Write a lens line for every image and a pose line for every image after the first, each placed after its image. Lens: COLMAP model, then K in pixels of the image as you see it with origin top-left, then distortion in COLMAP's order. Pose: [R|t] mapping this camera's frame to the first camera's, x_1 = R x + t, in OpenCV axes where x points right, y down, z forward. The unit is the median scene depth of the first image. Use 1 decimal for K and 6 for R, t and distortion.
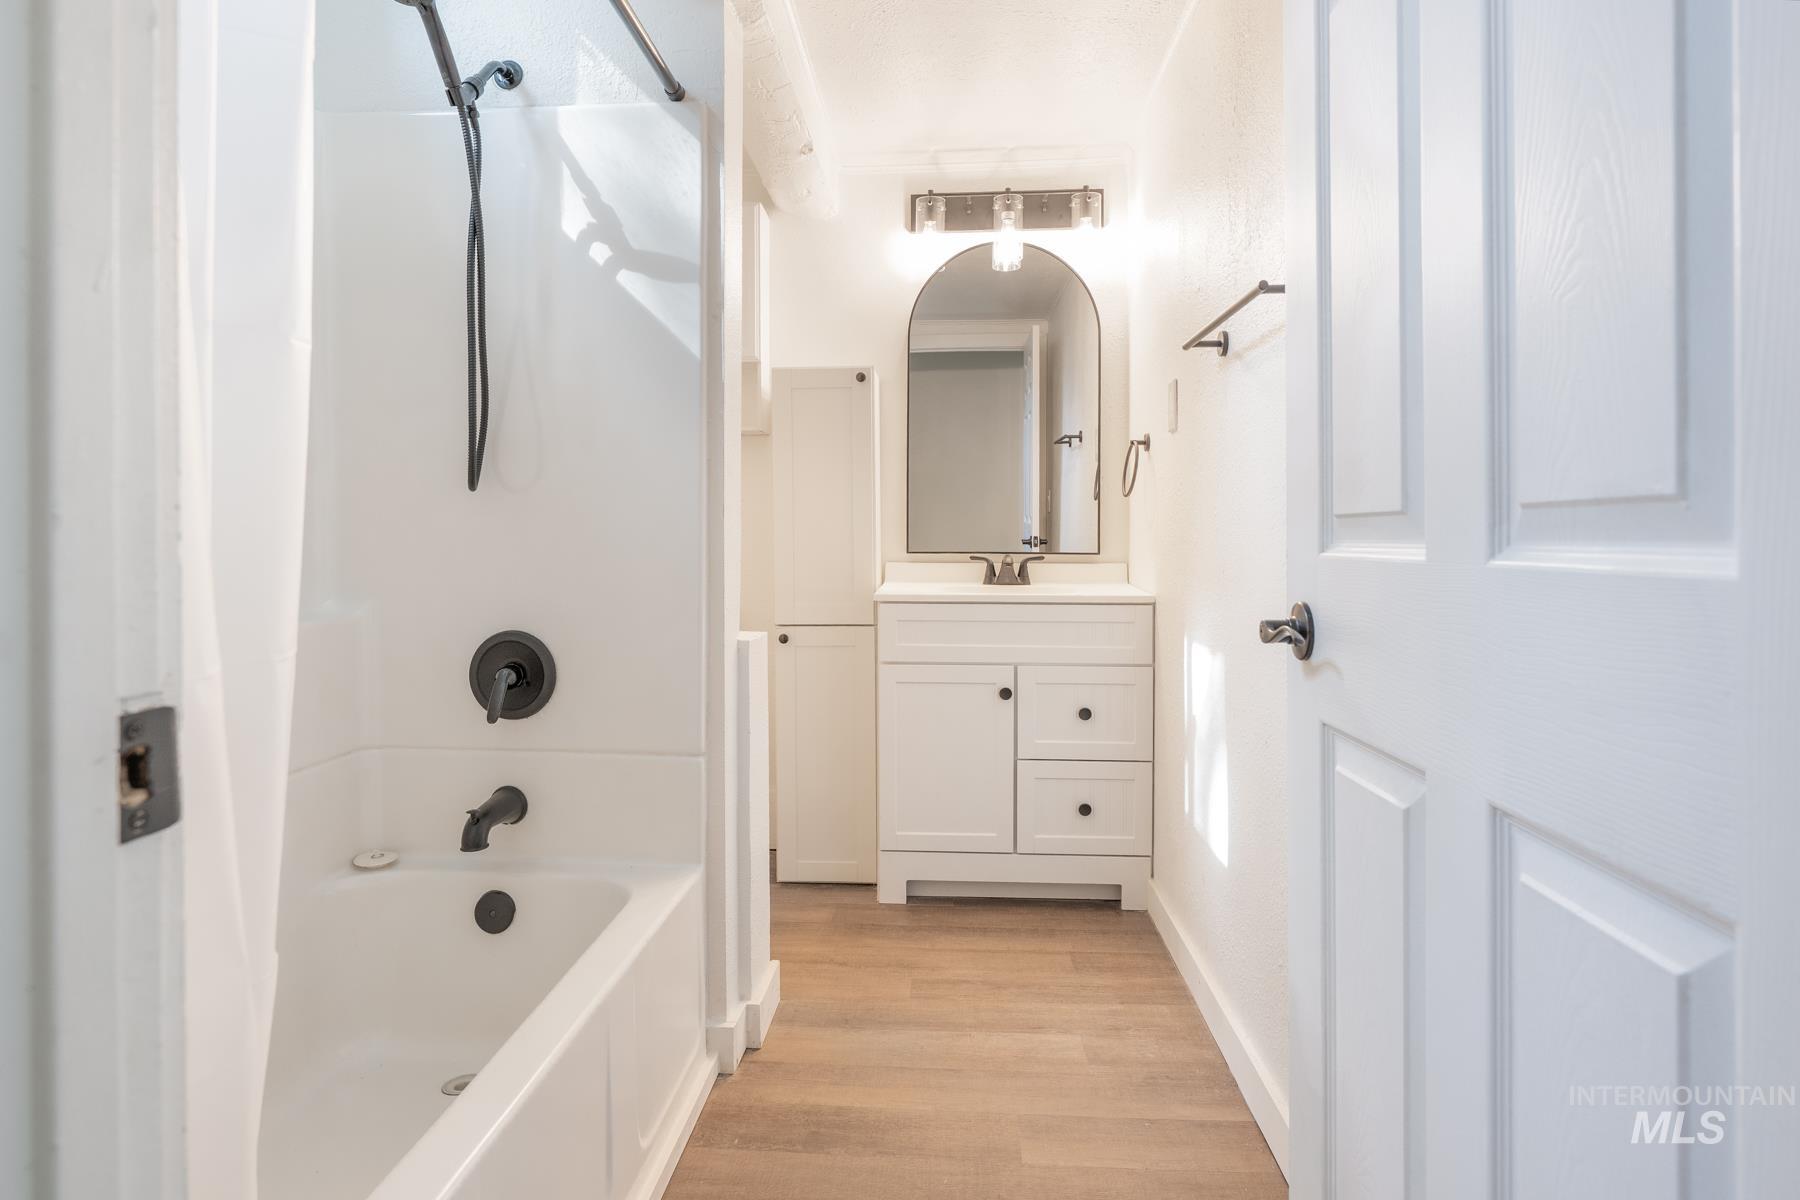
lens RADIAL K [[1026.6, 0, 888.9], [0, 1026.6, 529.6], [0, 0, 1]] dist [-0.004421, -0.000026]
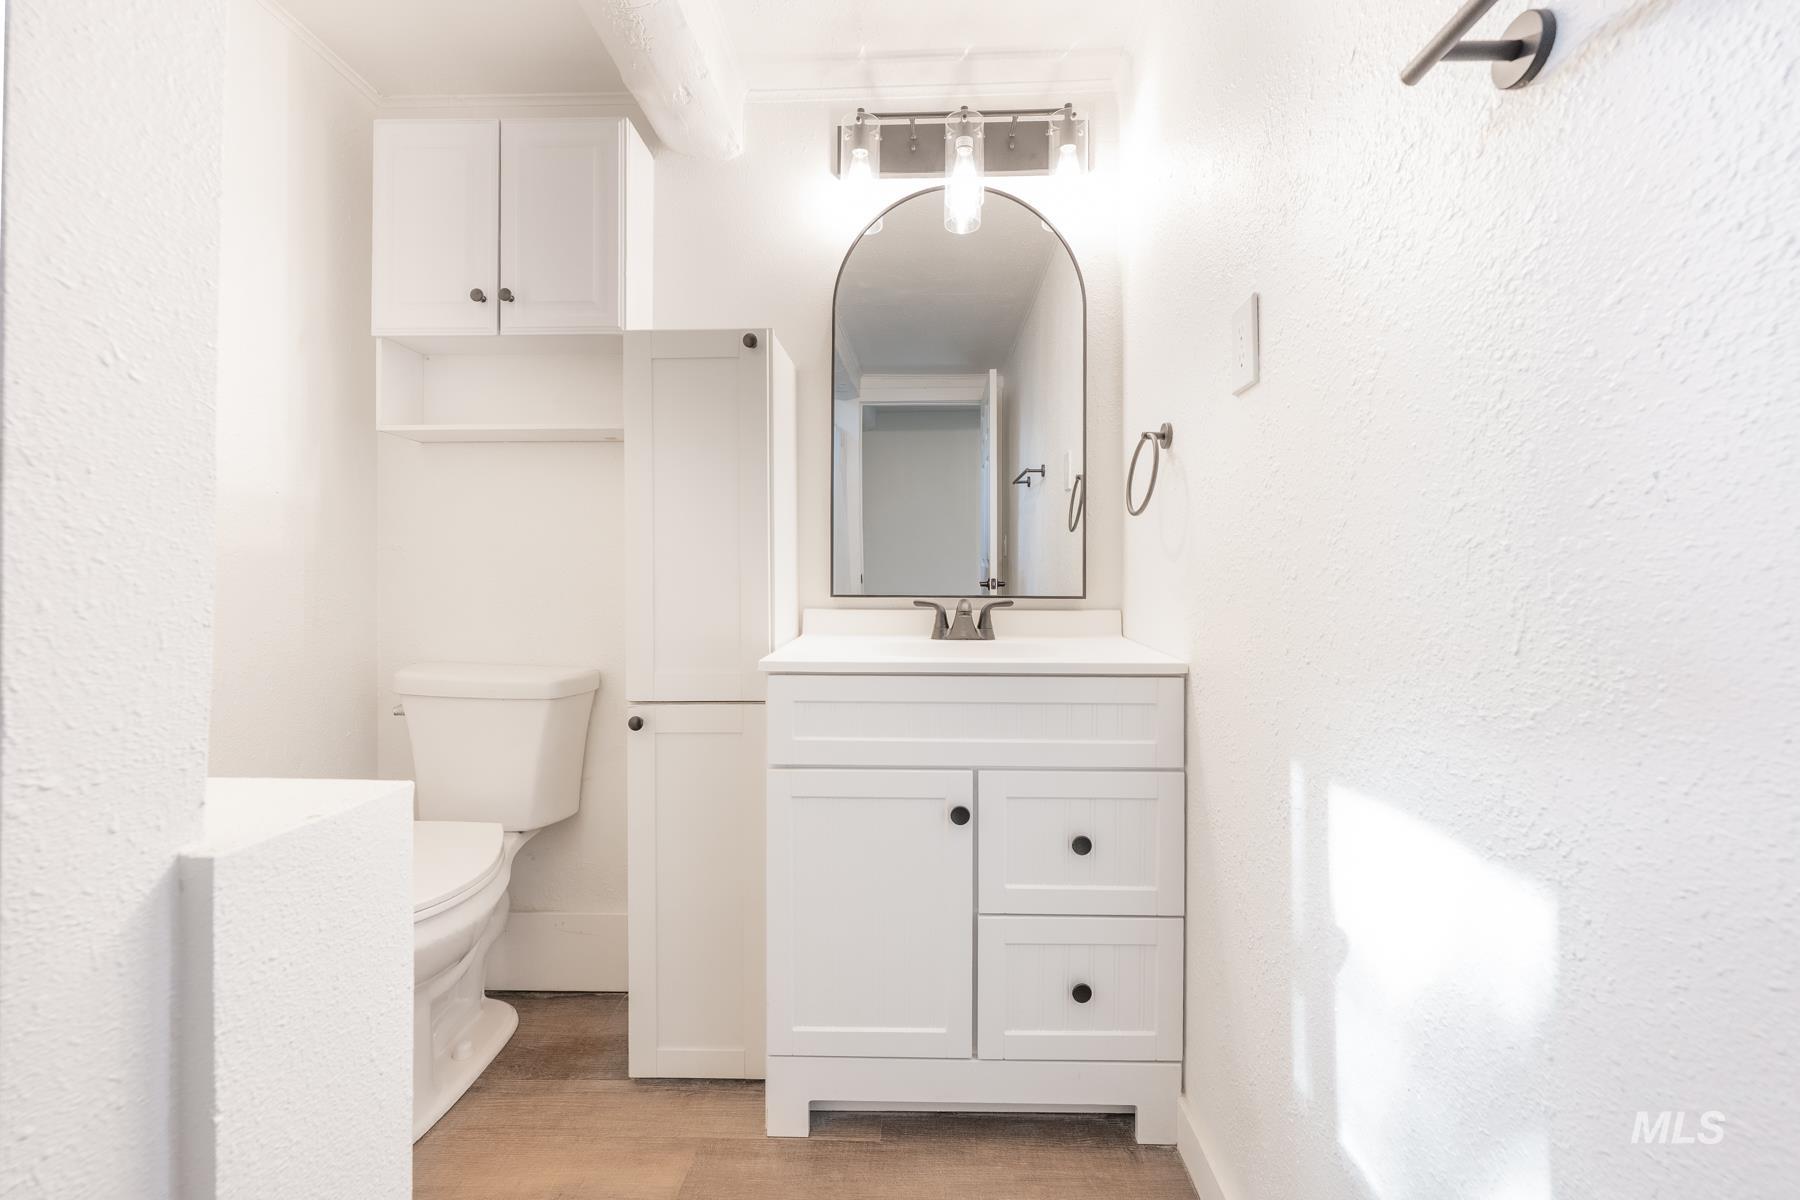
lens RADIAL K [[713.6, 0, 906.6], [0, 713.6, 574.4], [0, 0, 1]] dist [-0.000859, -0.000003]
pose [[0.999561, -0.000636, 0.029616, 0.065301], [0.000760, 0.999991, -0.004145, 0.009611], [-0.029613, 0.004166, 0.999553, 0.538385]]
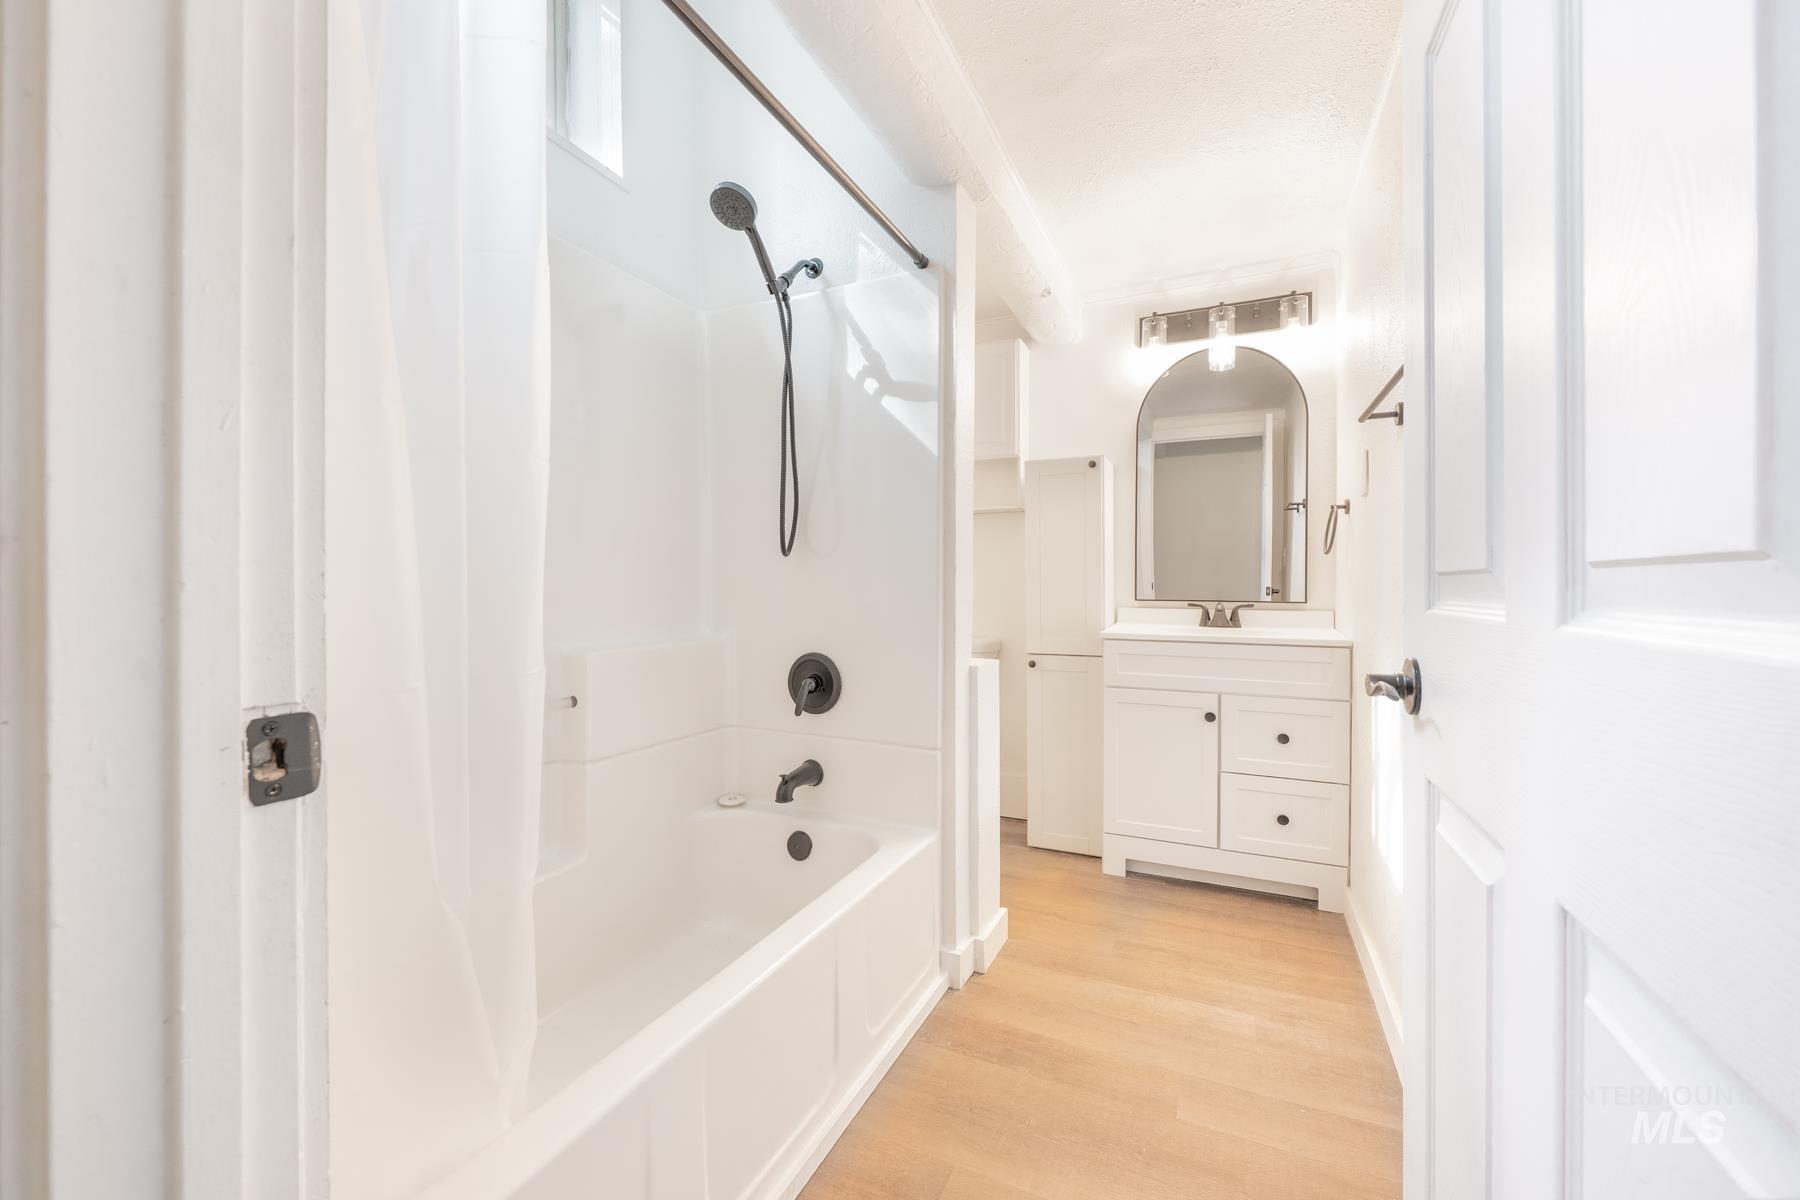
lens RADIAL K [[728.4, 0, 895.4], [0, 728.4, 583.0], [0, 0, 1]] dist [-0.000248, -0.000192]
pose [[0.932499, 0.001770, -0.361169, 0.075612], [-0.000378, 0.999992, 0.003923, -0.002530], [0.361173, -0.003521, 0.932492, 0.057189]]
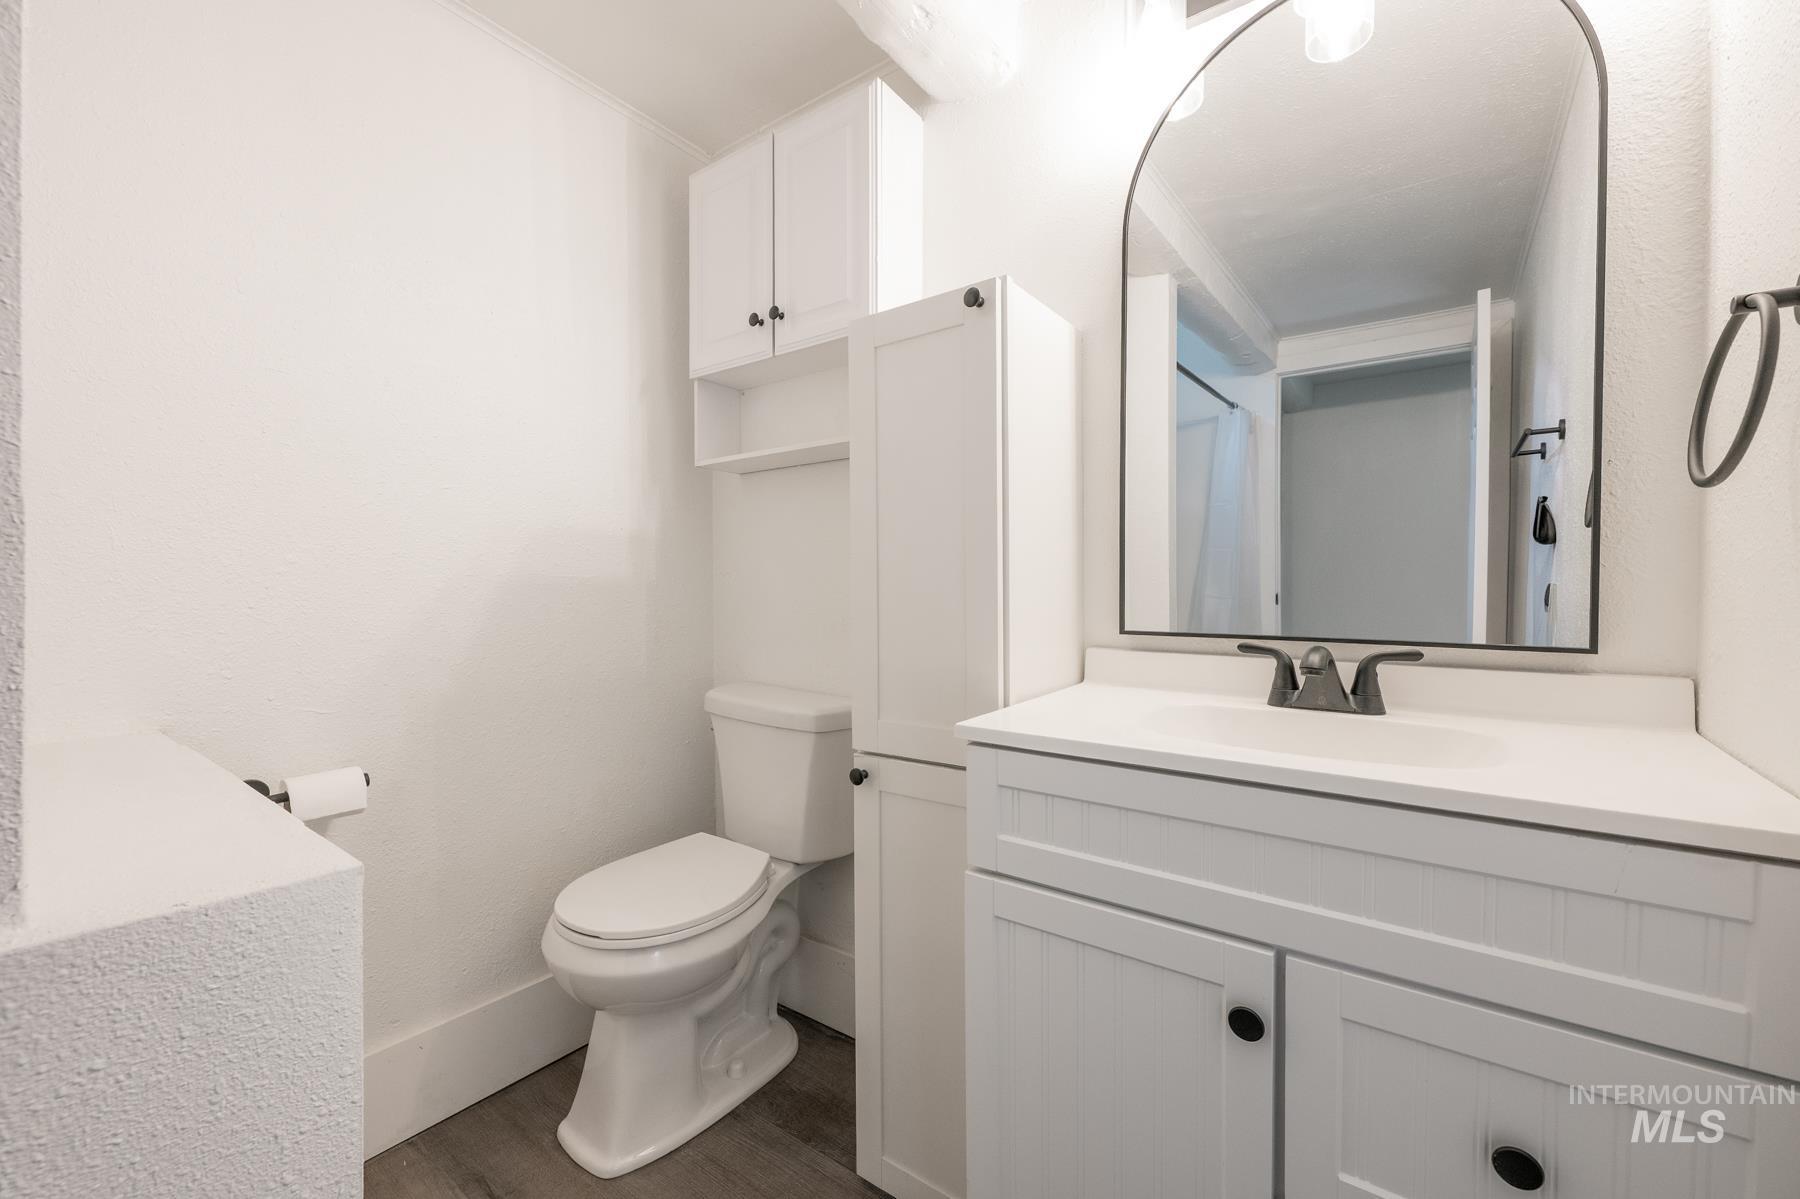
lens RADIAL K [[718.4, 0, 899.3], [0, 718.4, 602.4], [0, 0, 1]] dist [-0.000994, -0.000161]
pose [[0.836439, 0.007809, -0.548004, 0.147416], [0.000928, 0.999877, 0.015665, 0.000081], [0.548059, -0.013612, 0.836329, 0.694249]]
